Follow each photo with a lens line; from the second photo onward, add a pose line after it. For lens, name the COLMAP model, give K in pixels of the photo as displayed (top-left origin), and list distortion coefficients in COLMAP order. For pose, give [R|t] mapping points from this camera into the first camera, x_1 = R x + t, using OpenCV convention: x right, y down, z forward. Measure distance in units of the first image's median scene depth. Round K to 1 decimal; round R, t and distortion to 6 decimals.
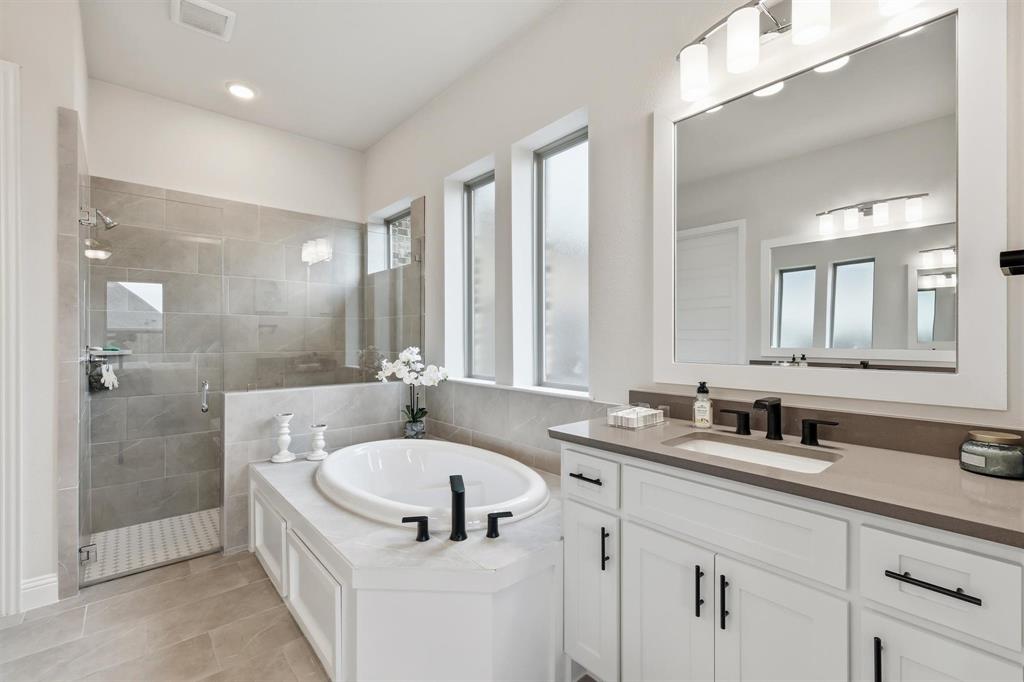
lens RADIAL K [[441.6, 0, 508.1], [0, 441.6, 339.0], [0, 0, 1]] dist [-0.000324, 0.002122]
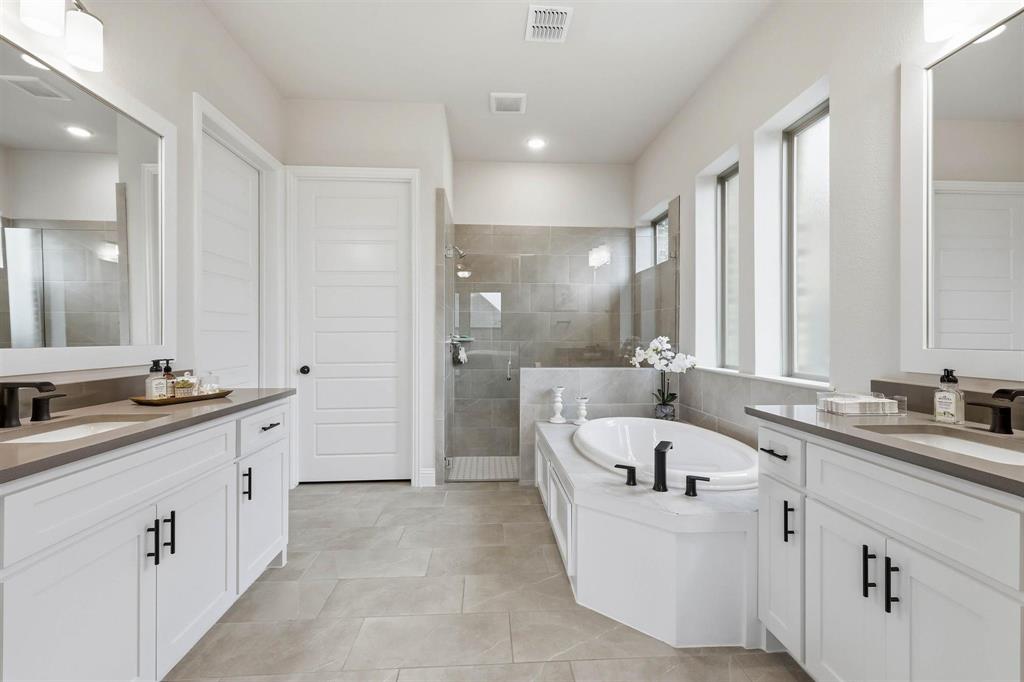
lens RADIAL K [[441.6, 0, 514.7], [0, 441.6, 340.2], [0, 0, 1]] dist [-0.000324, 0.002122]
pose [[0.797290, 0.009471, -0.603522, 0.185338], [-0.005419, 0.999949, 0.008534, 0.024210], [0.603572, -0.003534, 0.797301, -0.119990]]
